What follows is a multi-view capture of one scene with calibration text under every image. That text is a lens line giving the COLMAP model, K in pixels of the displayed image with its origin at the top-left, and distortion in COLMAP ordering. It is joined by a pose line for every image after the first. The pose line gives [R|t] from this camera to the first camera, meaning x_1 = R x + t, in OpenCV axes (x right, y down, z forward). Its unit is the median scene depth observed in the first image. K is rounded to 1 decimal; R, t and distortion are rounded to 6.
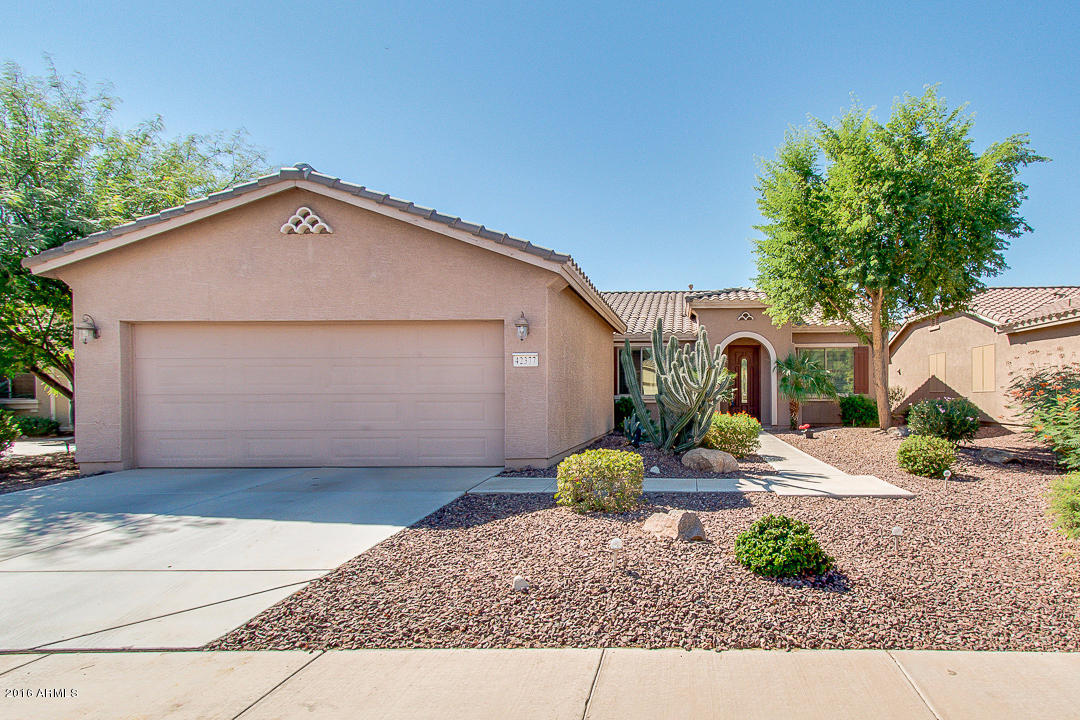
lens RADIAL K [[490.3, 0, 535.2], [0, 490.3, 364.3], [0, 0, 1]] dist [-0.000182, 0.000425]
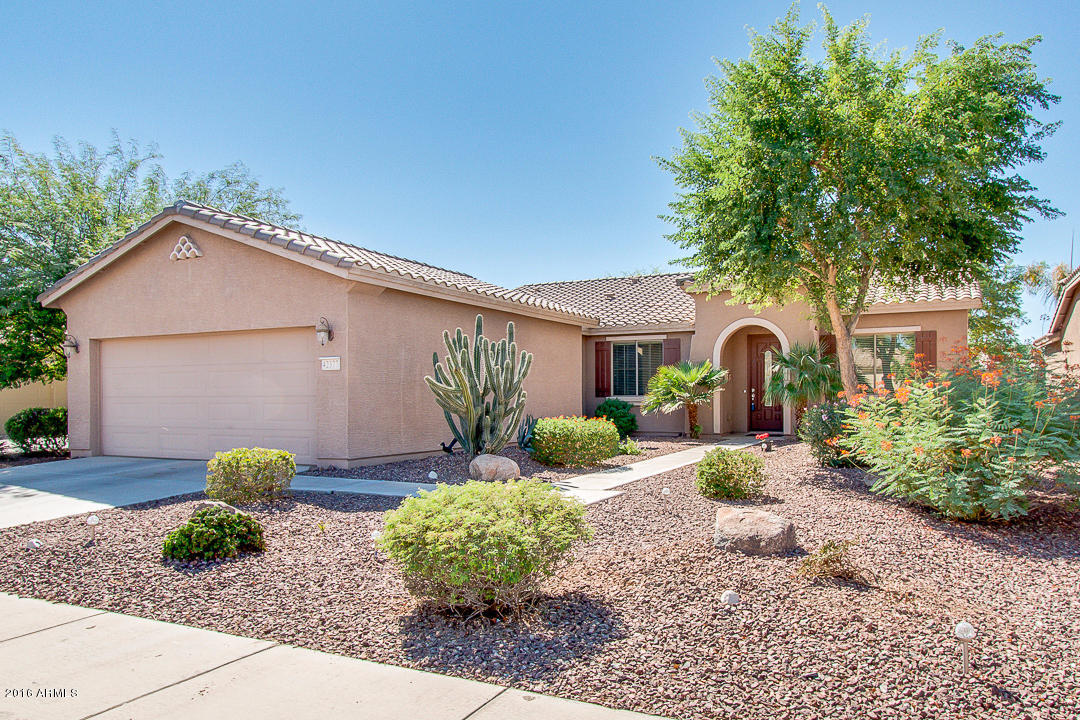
lens RADIAL K [[565.4, 0, 540.0], [0, 565.4, 360.0], [0, 0, 1]] dist [-0.002140, -0.000524]
pose [[0.938886, -0.021859, -0.343533, 0.778627], [0.021143, 0.999759, -0.005829, -0.000052], [0.343578, -0.001791, 0.939123, 0.026187]]
